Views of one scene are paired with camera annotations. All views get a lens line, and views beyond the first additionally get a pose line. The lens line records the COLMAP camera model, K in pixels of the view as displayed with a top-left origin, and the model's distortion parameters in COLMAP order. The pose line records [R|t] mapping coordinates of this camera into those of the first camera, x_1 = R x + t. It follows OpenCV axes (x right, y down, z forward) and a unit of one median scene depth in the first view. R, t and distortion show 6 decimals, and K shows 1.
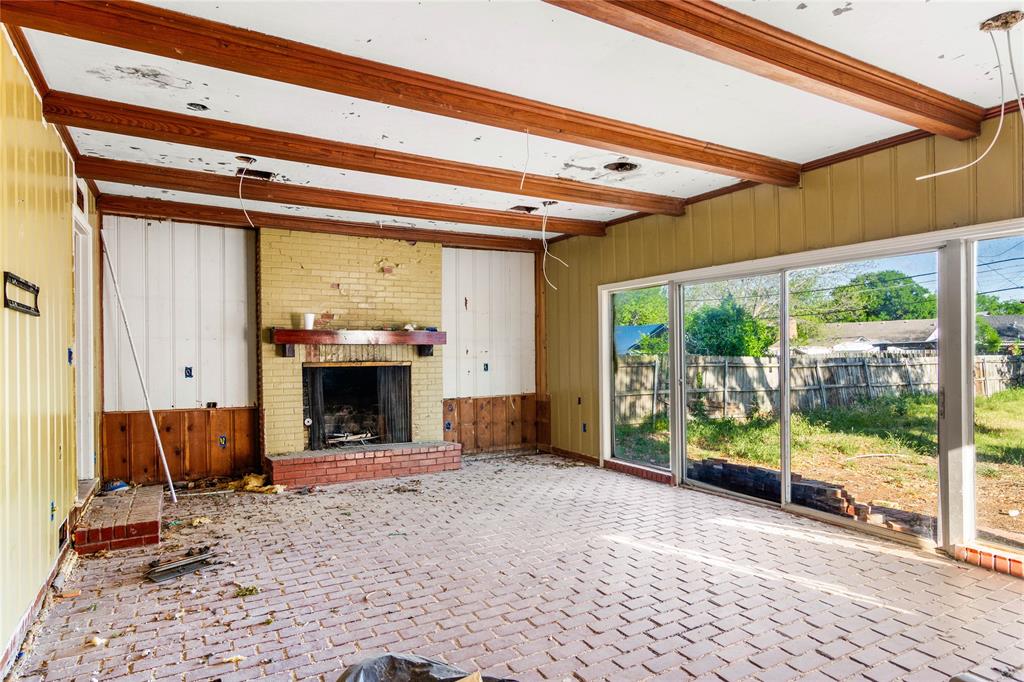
lens RADIAL K [[615.0, 0, 509.2], [0, 615.0, 350.2], [0, 0, 1]] dist [0.000478, -0.001484]
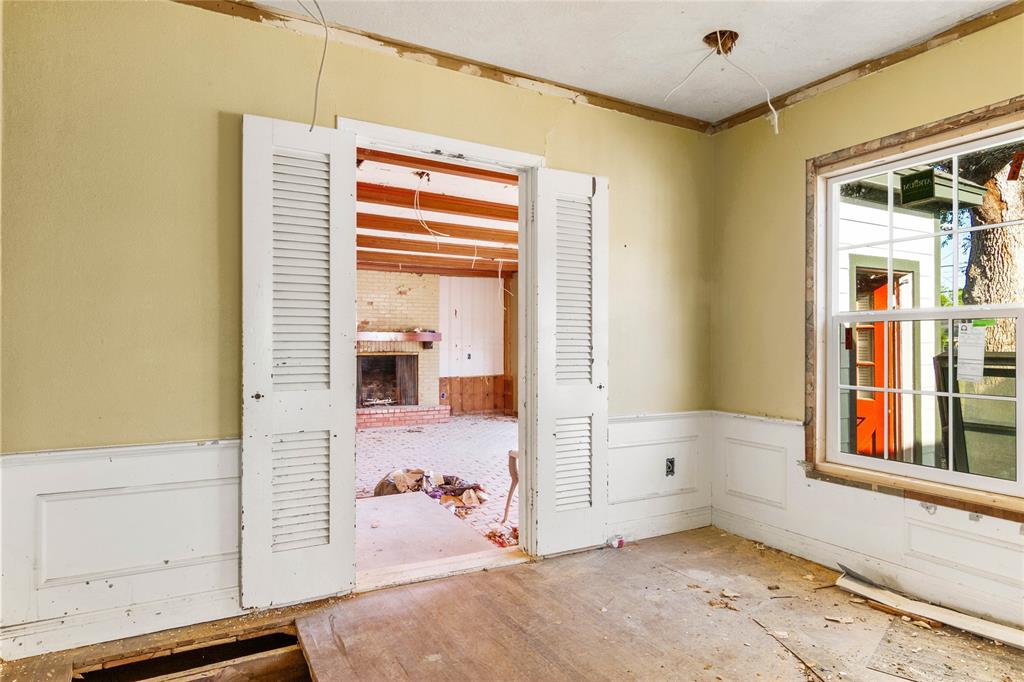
lens RADIAL K [[615.0, 0, 516.0], [0, 615.0, 337.4], [0, 0, 1]] dist [0.000478, -0.001484]
pose [[0.999958, 0.008340, -0.003799, 0.087077], [-0.008365, 0.999942, -0.006712, -0.009879], [0.003742, 0.006744, 0.999970, -0.516628]]
